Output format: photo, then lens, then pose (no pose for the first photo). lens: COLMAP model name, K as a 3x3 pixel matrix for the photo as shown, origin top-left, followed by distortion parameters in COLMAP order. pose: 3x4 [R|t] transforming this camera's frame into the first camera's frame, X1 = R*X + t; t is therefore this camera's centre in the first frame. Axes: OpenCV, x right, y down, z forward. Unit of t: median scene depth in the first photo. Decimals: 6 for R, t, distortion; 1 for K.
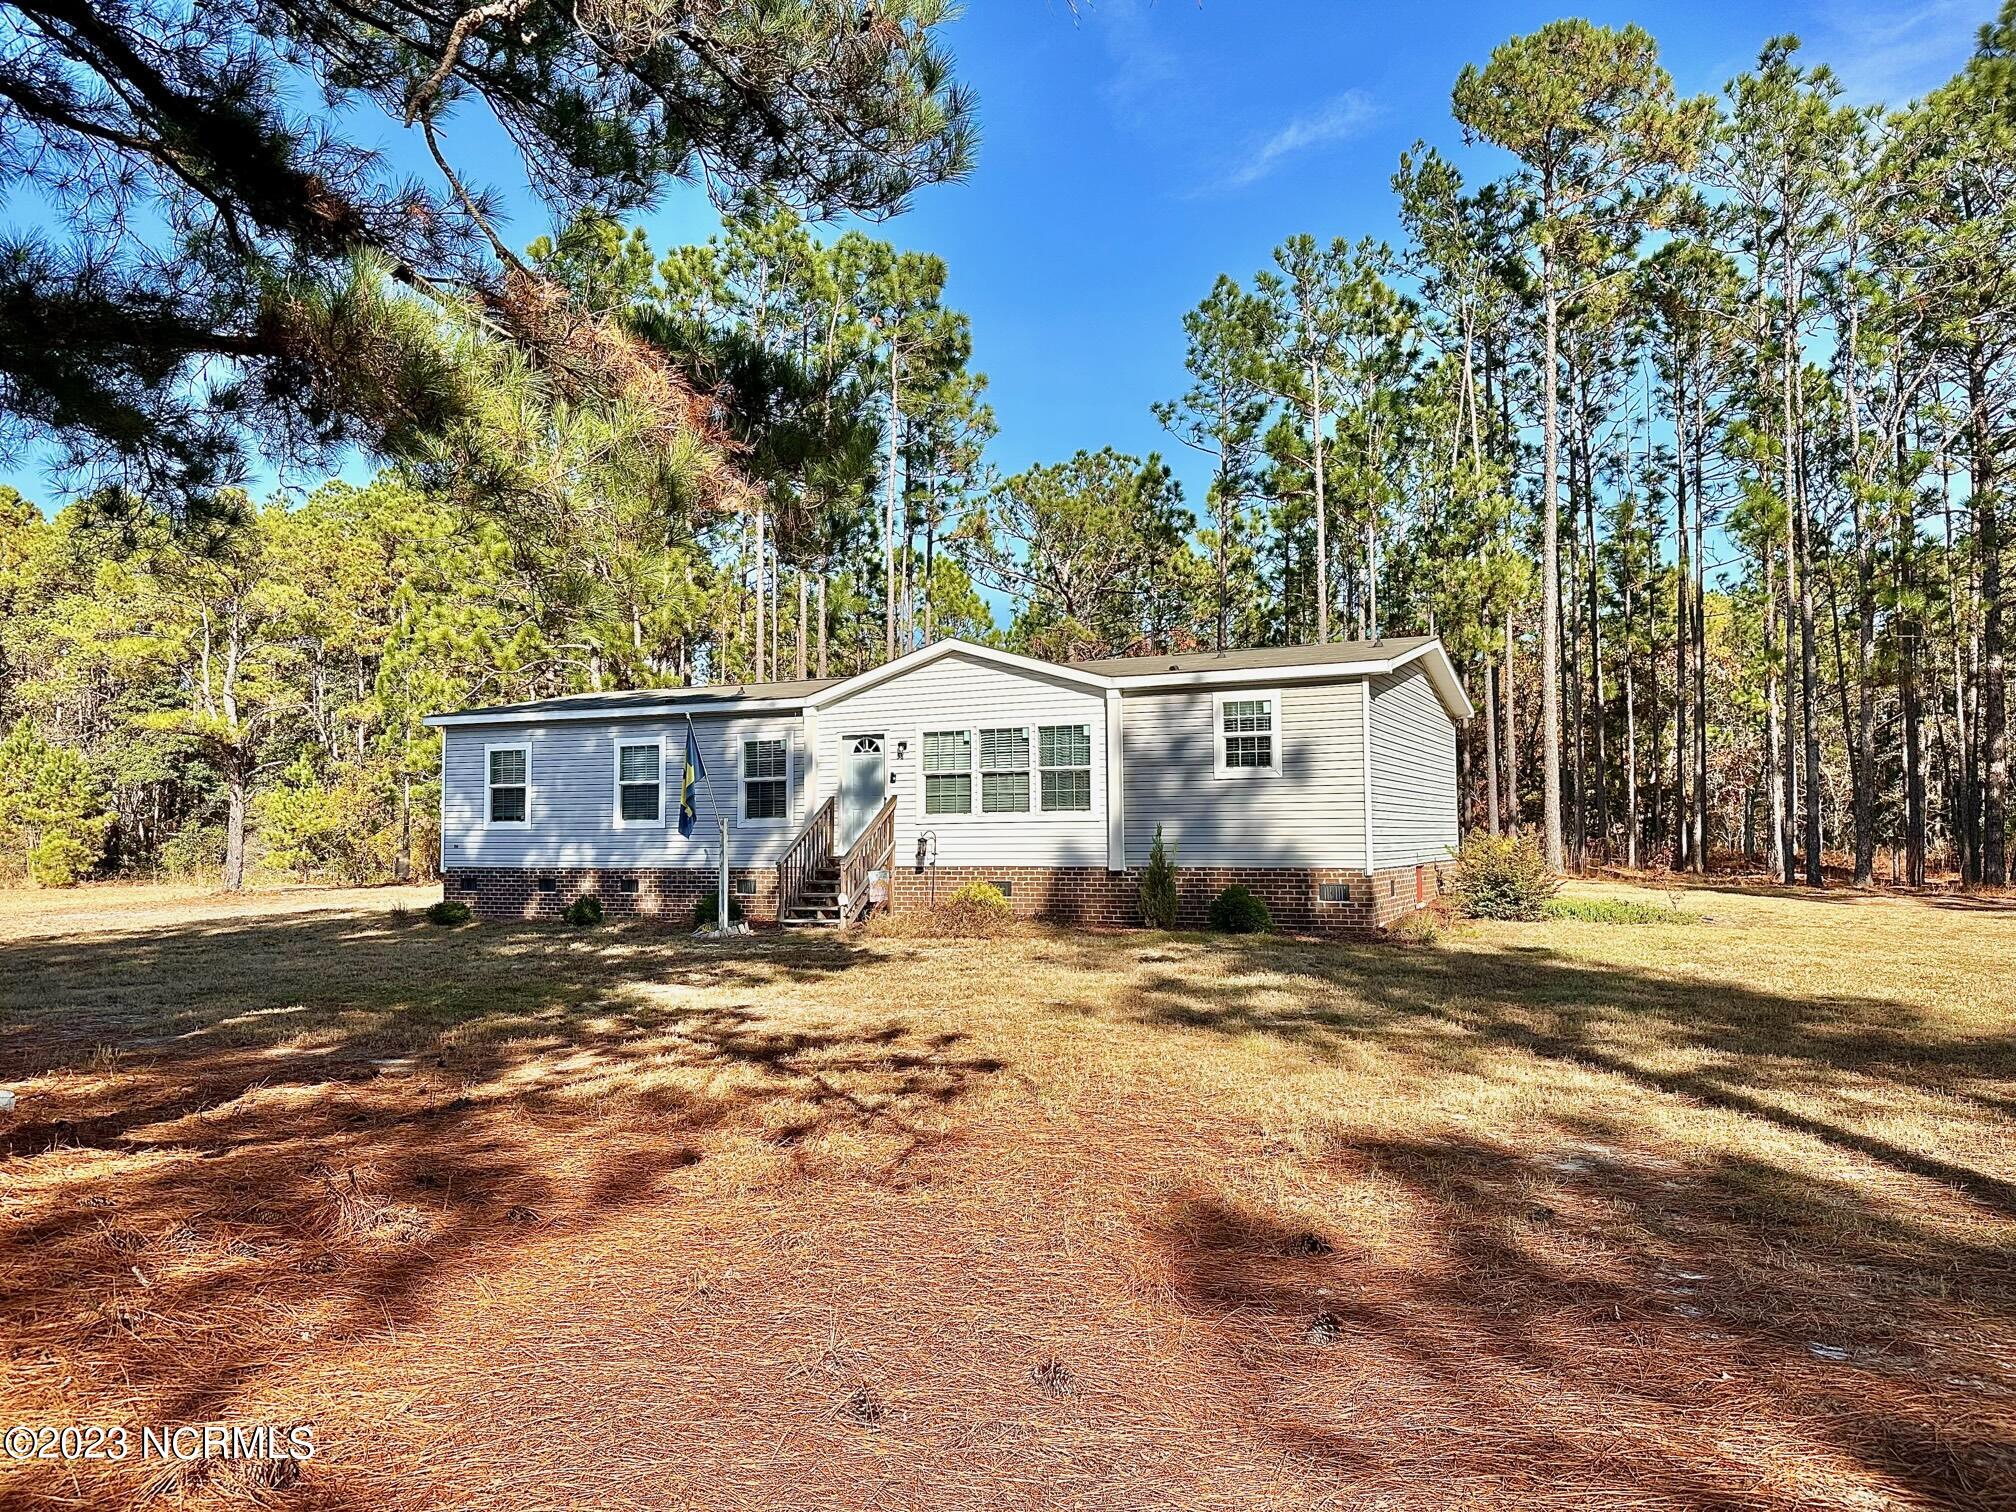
lens RADIAL K [[1403.3, 0, 1008.0], [0, 1403.3, 756.0], [0, 0, 1]] dist [0.148124, -0.208529]
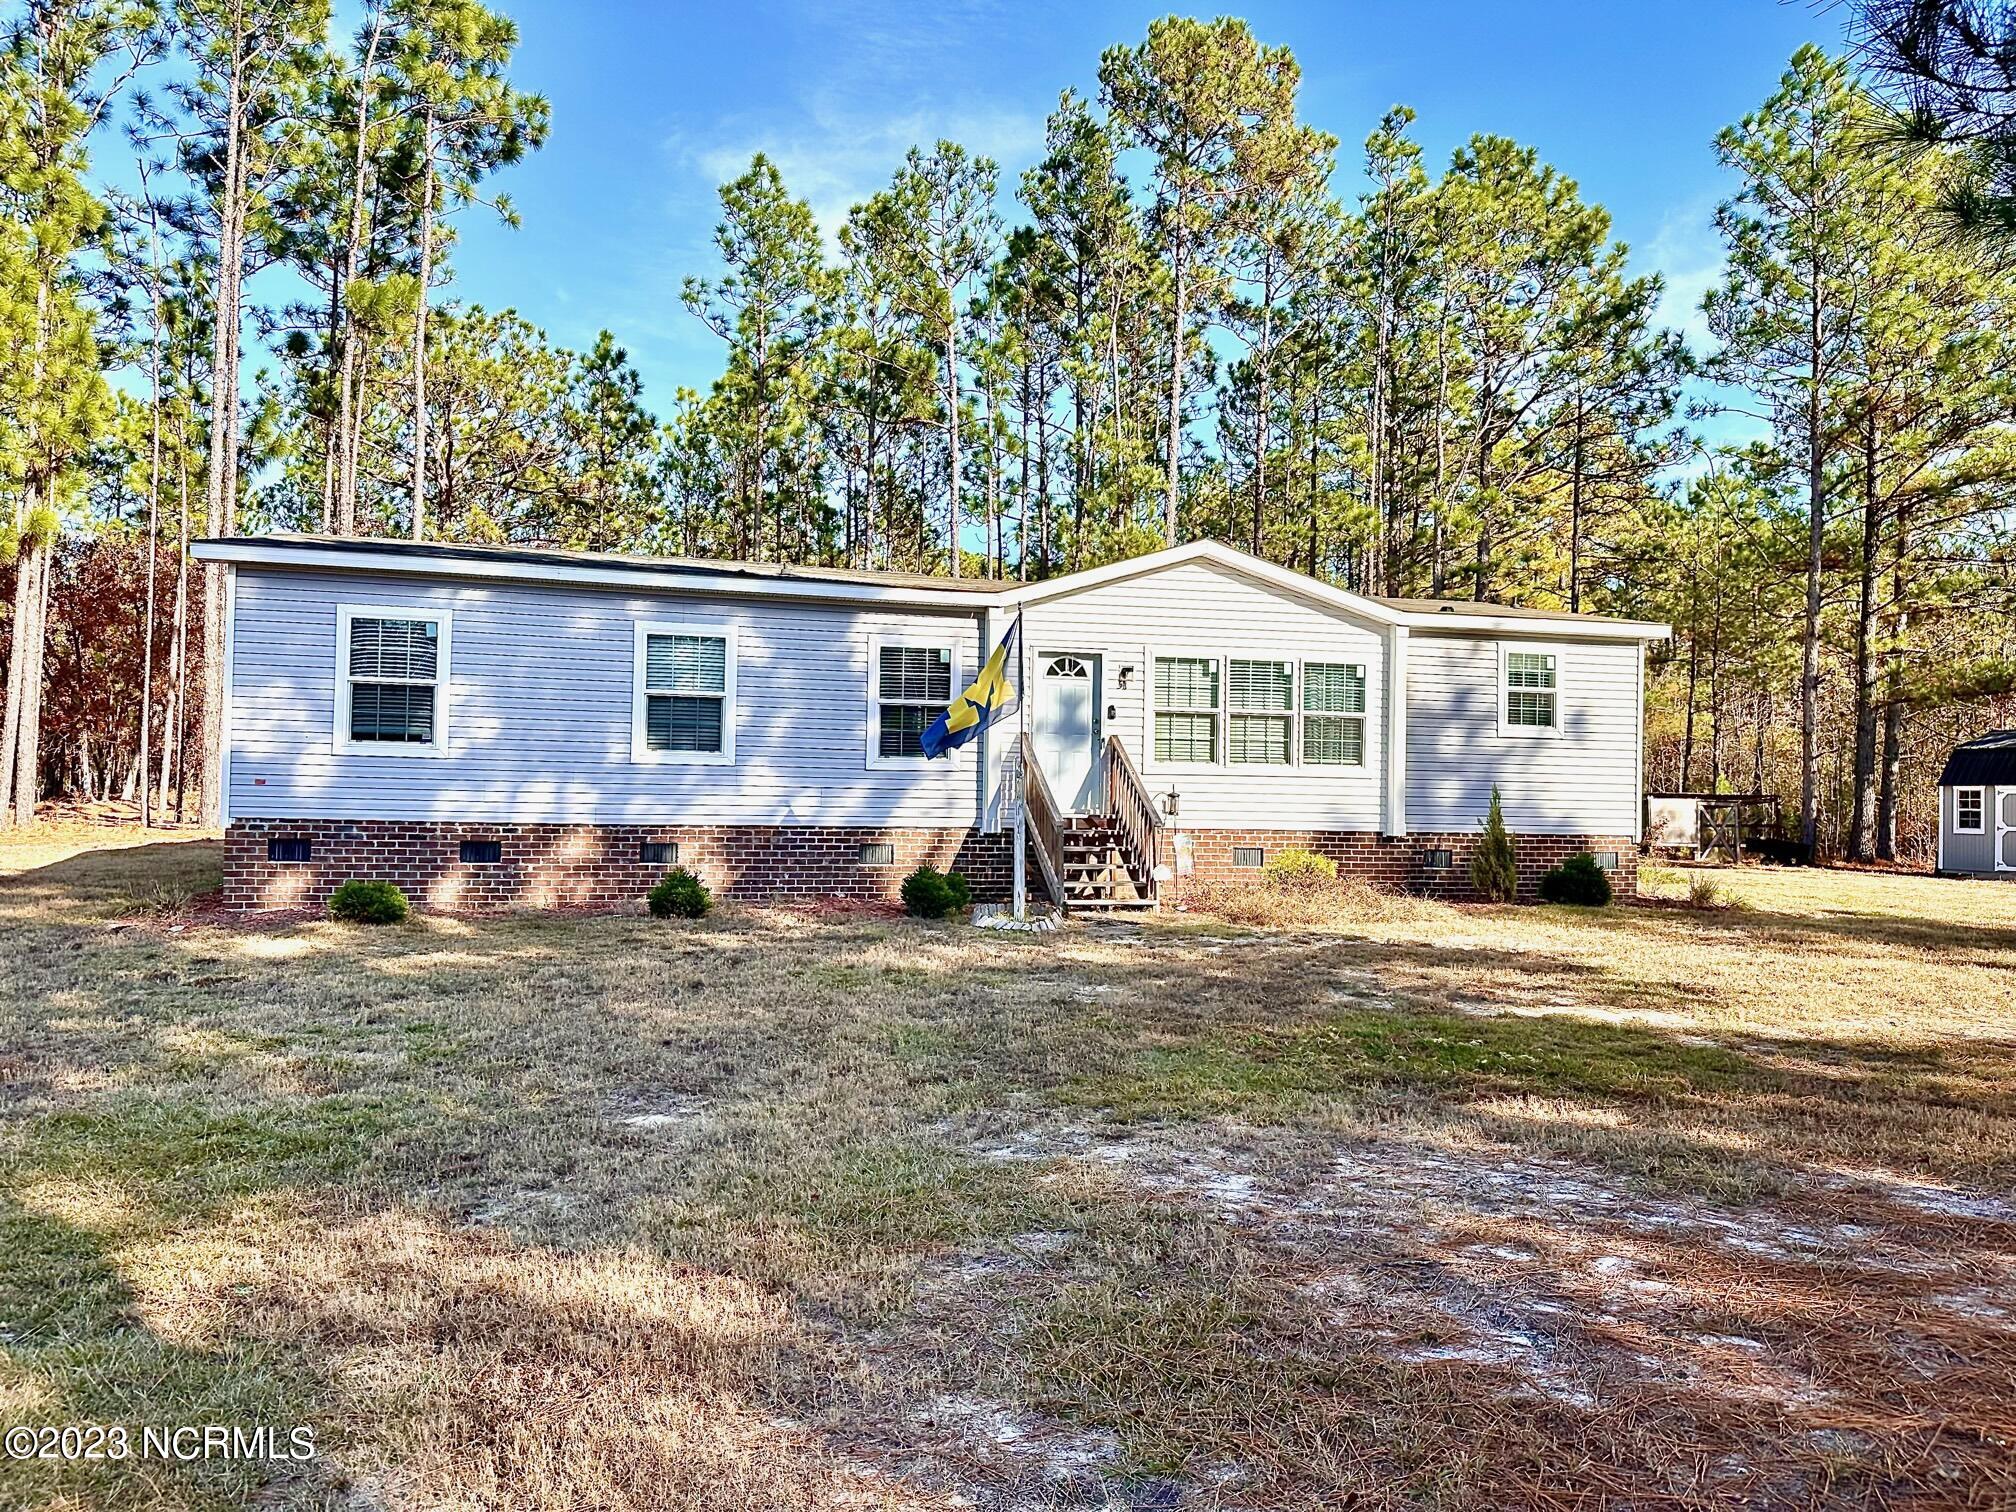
lens RADIAL K [[1403.3, 0, 1008.0], [0, 1403.3, 756.0], [0, 0, 1]] dist [0.148124, -0.208529]
pose [[0.763246, 0.040263, 0.644852, -0.565381], [-0.062166, 0.998002, 0.011267, 0.031310], [-0.643110, -0.048688, 0.764225, 0.411905]]
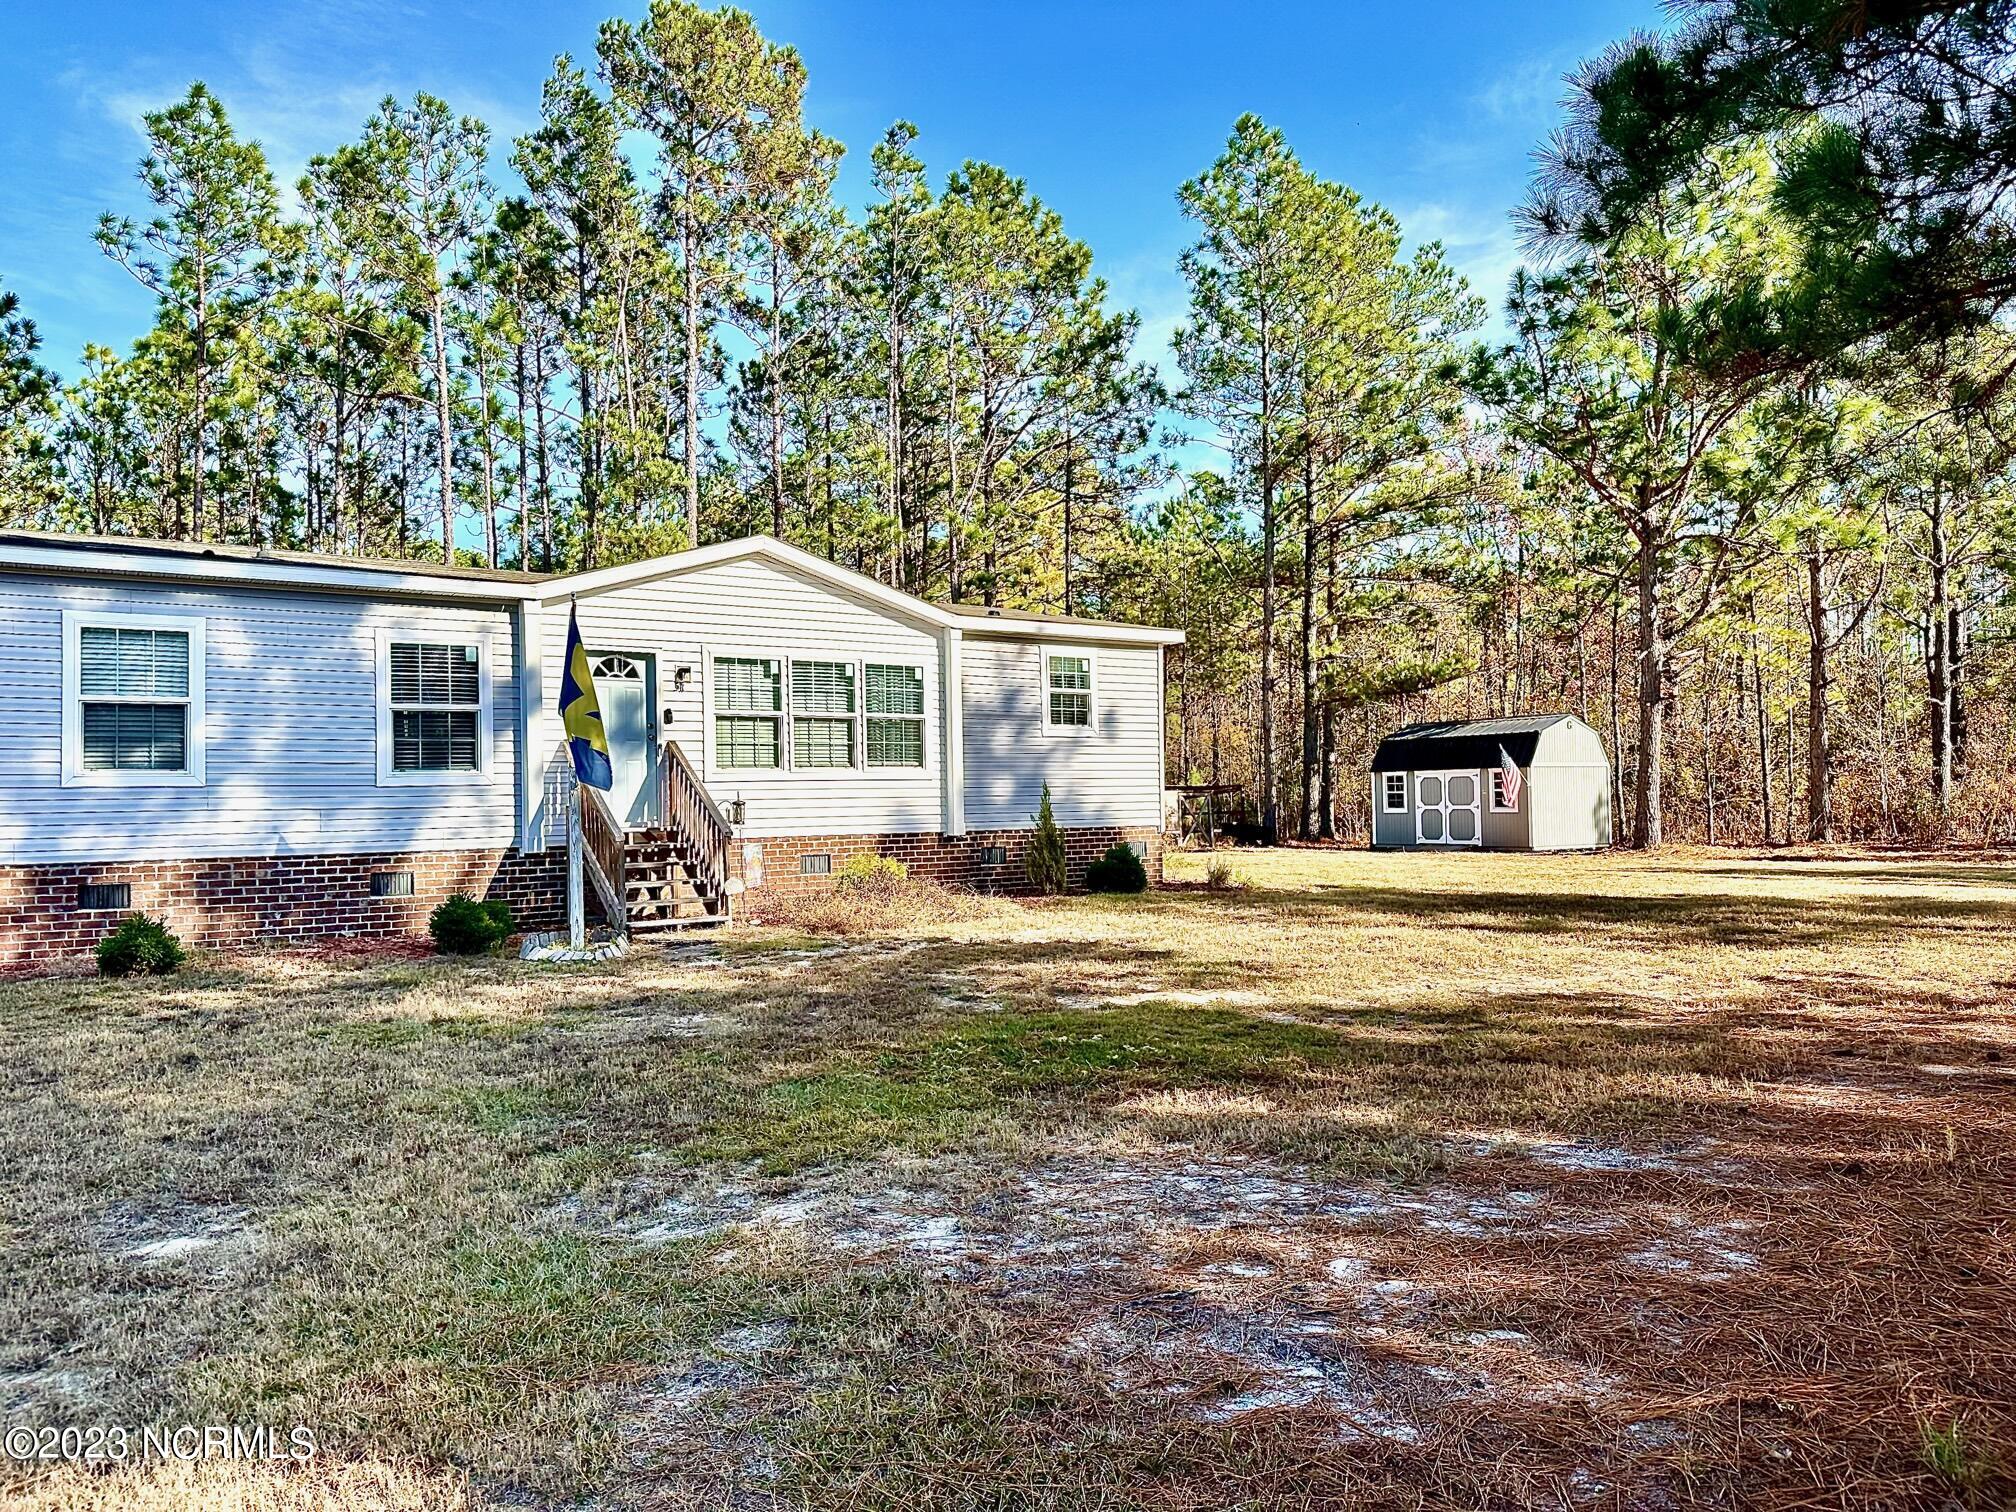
lens RADIAL K [[1393.7, 0, 987.8], [0, 1393.7, 761.2], [0, 0, 1]] dist [0.145242, -0.237293]
pose [[0.504480, 0.024964, 0.863063, -0.560381], [-0.036766, 0.999296, -0.007414, 0.034288], [-0.862641, -0.027991, 0.505042, 0.459215]]
